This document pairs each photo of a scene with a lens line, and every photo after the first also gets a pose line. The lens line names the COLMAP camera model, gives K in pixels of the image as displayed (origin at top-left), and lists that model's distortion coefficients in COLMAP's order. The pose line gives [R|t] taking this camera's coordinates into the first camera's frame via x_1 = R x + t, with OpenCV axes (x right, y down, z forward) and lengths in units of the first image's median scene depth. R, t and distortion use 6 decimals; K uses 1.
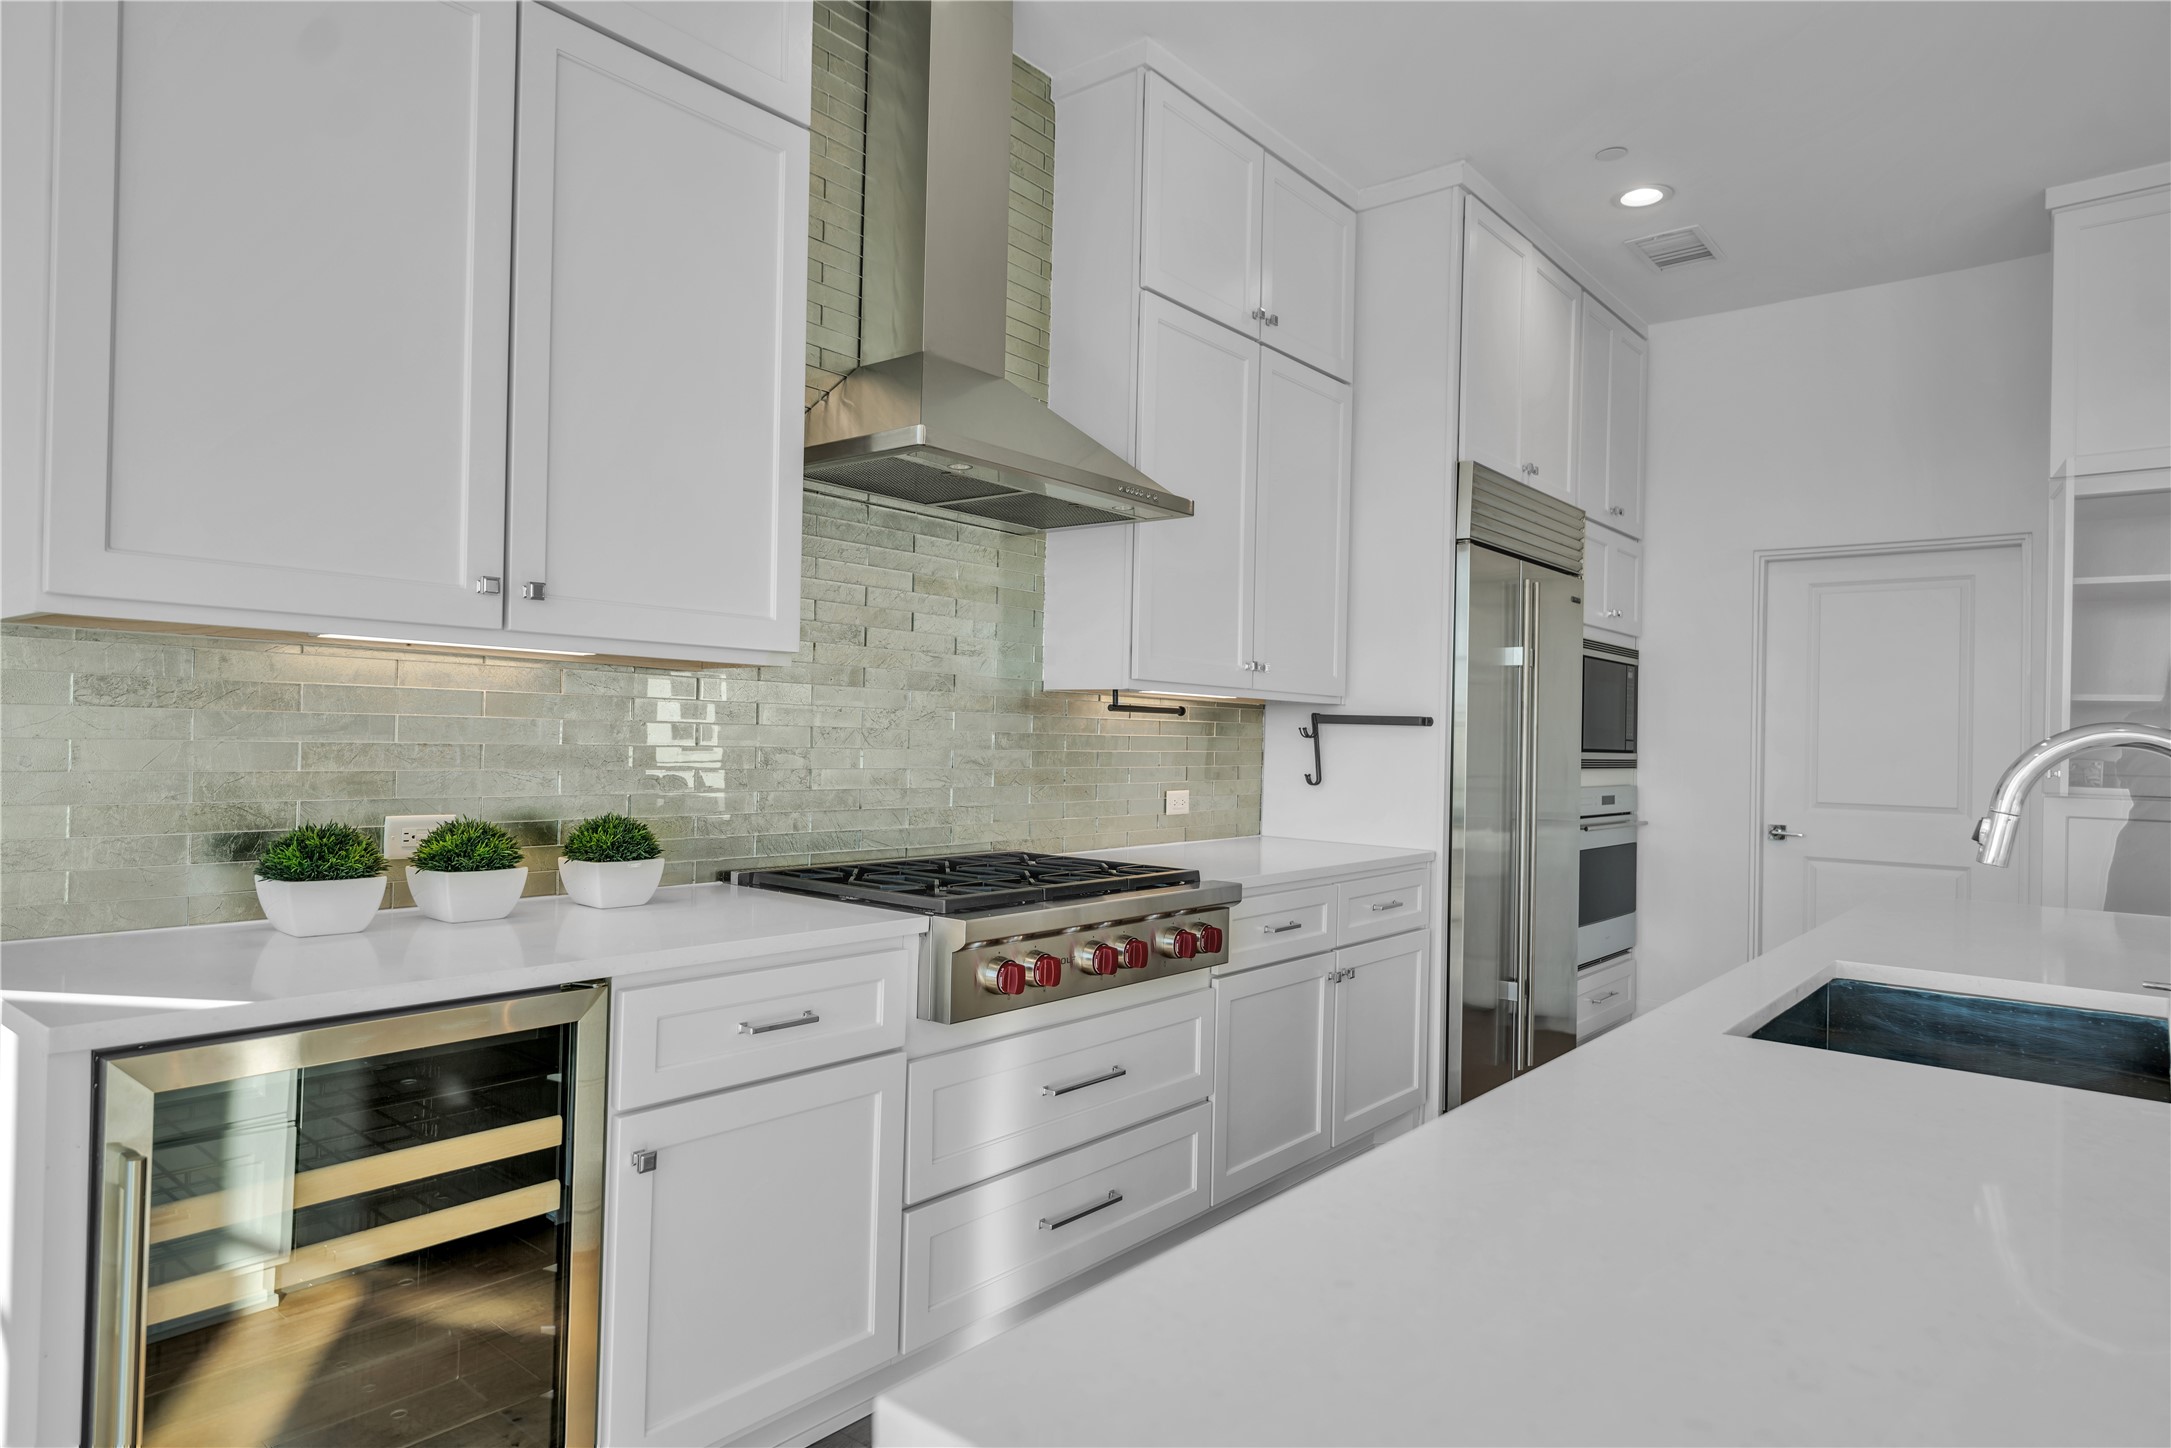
lens RADIAL K [[1276.3, 0, 1091.3], [0, 1276.3, 737.6], [0, 0, 1]] dist [0.007975, 0.001128]
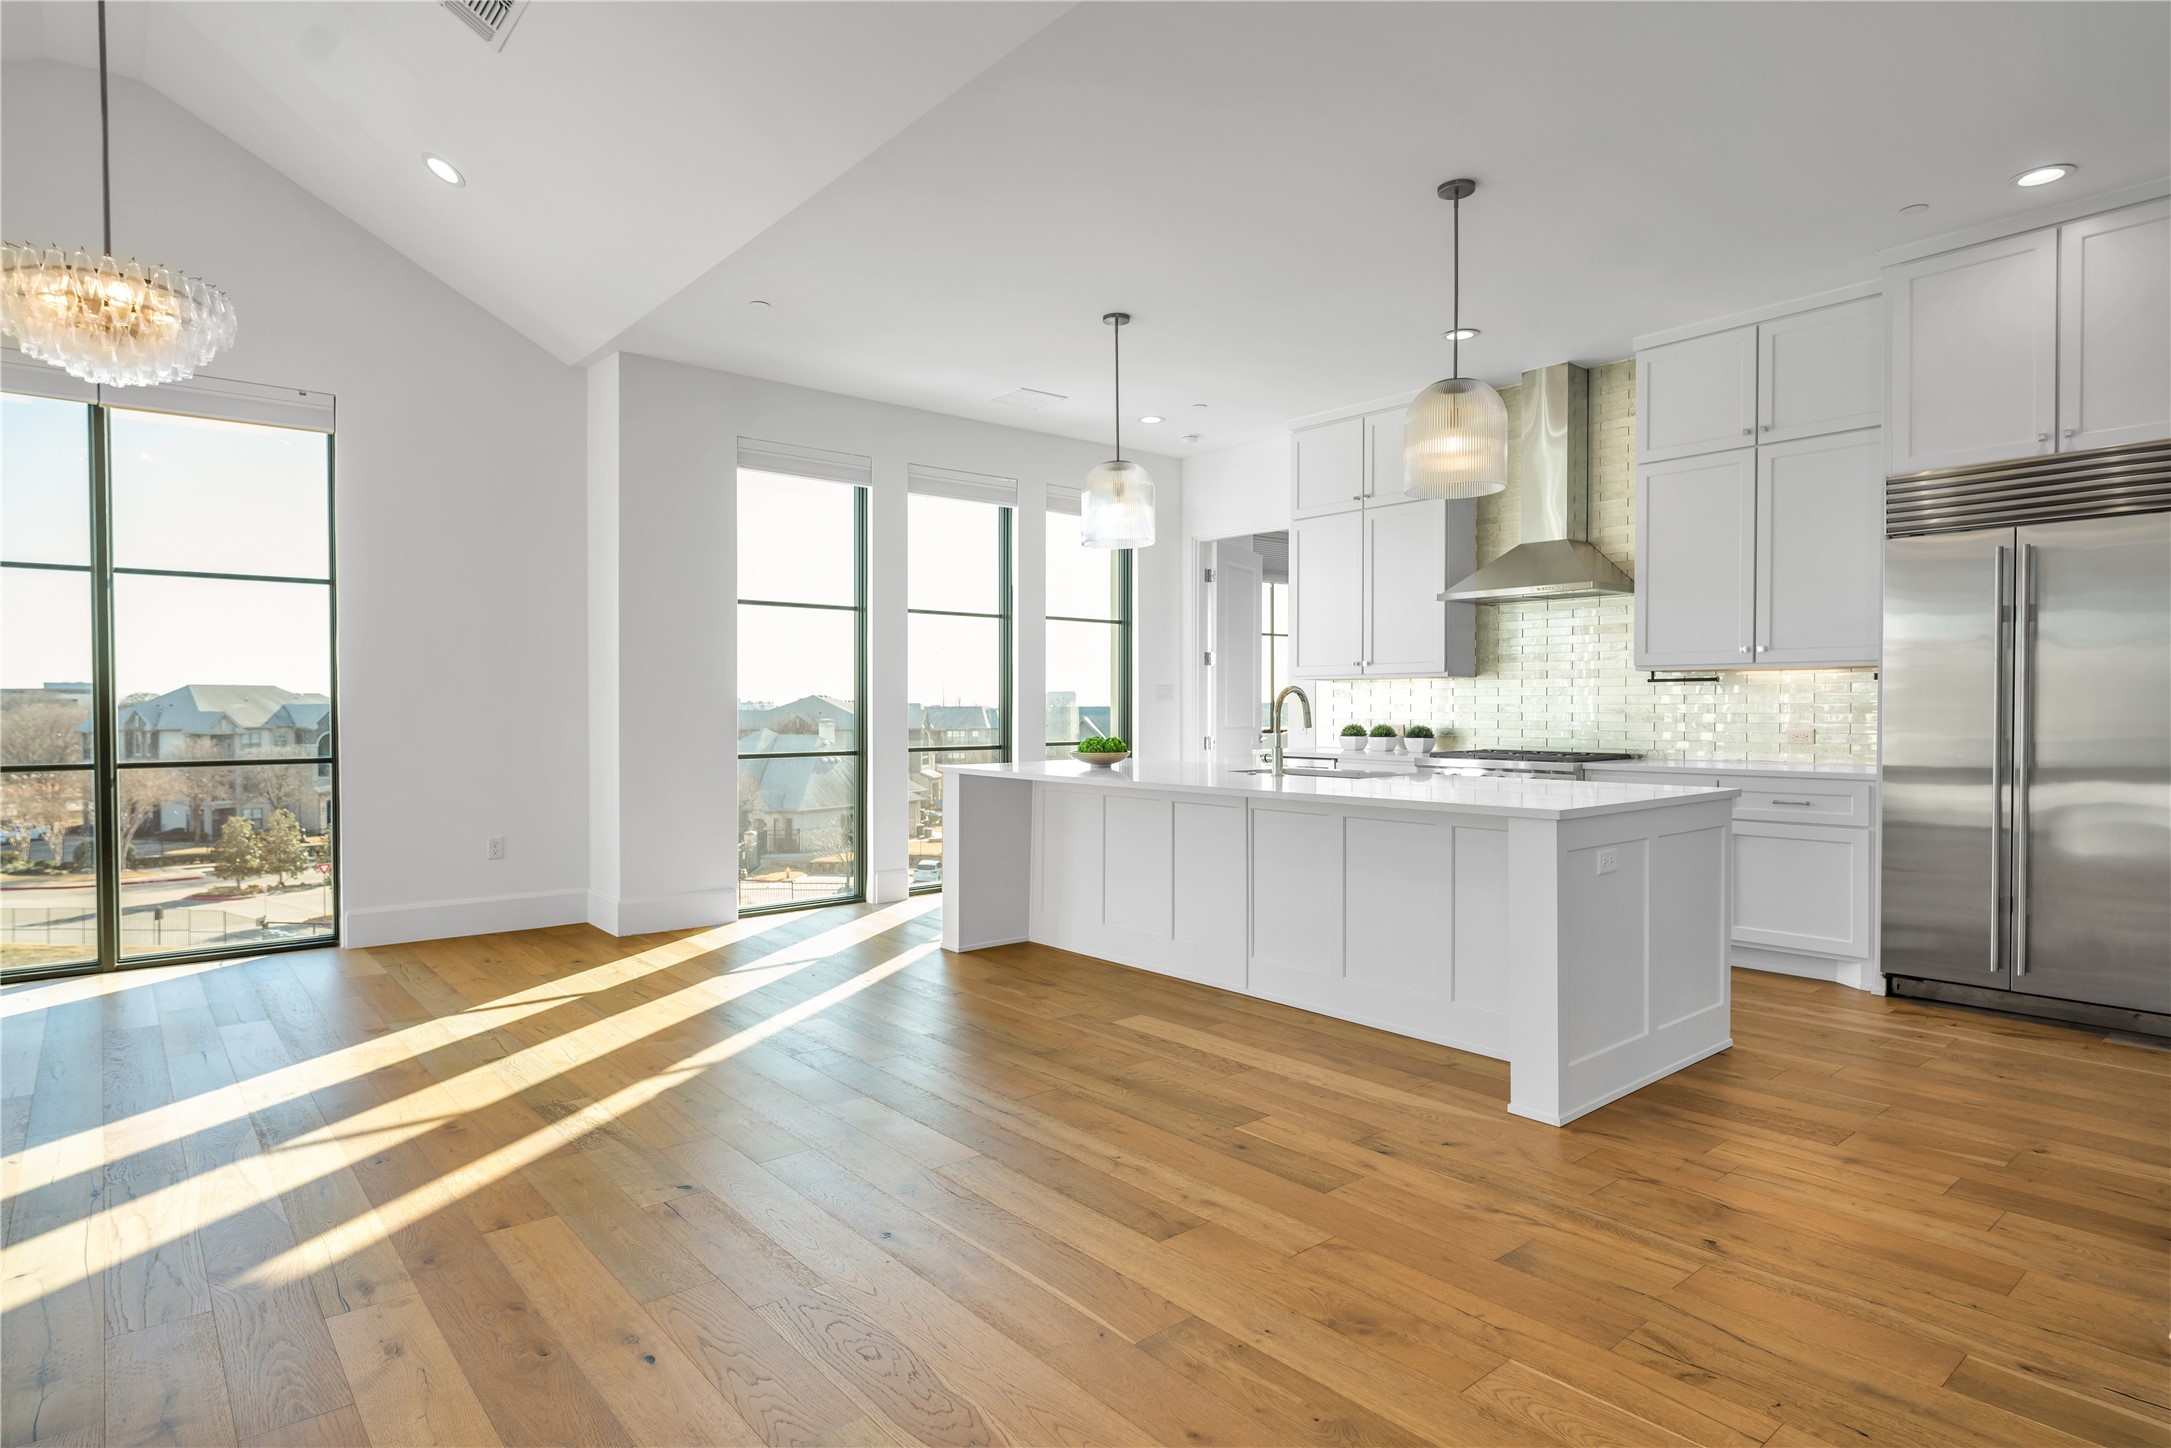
lens RADIAL K [[1178.7, 0, 1086.5], [0, 1178.7, 720.9], [0, 0, 1]] dist [-0.001656, -0.003273]
pose [[-0.187680, -0.009926, -0.982180, 1.887163], [-0.001449, 0.999951, -0.009828, 0.054598], [0.982229, -0.000422, -0.187685, 0.492540]]
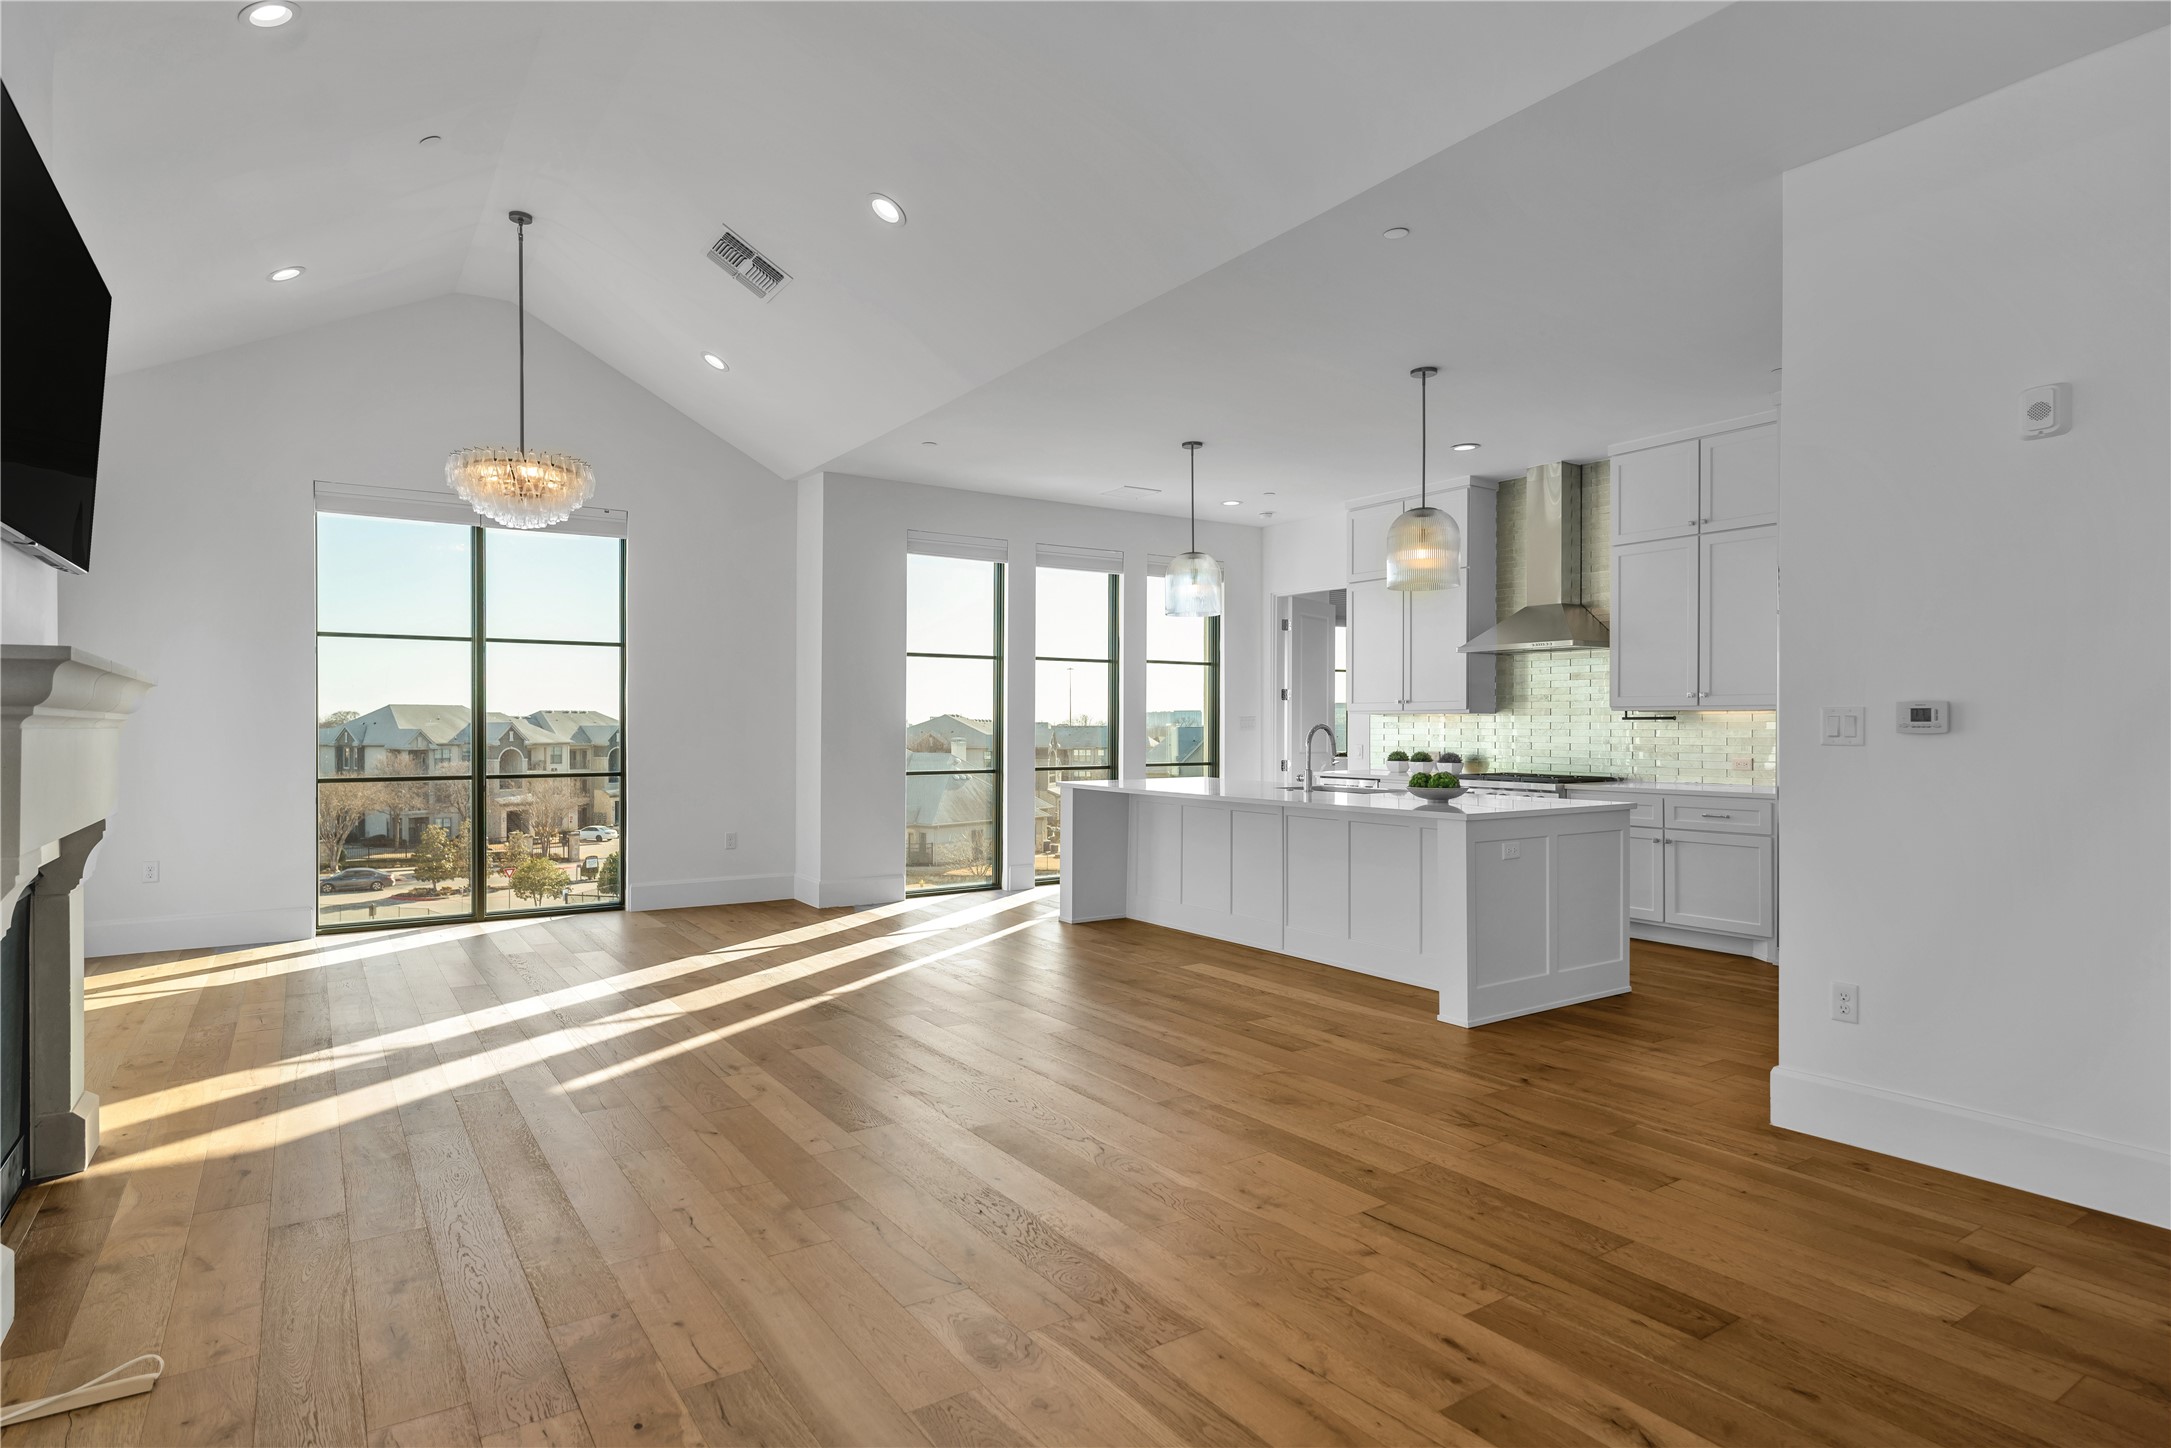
lens RADIAL K [[1178.7, 0, 1078.6], [0, 1178.7, 716.8], [0, 0, 1]] dist [-0.001656, -0.003273]
pose [[-0.298130, -0.029883, -0.954057, 2.391524], [-0.007020, 0.999551, -0.029114, 0.043967], [0.954500, -0.001983, -0.298206, 0.671750]]
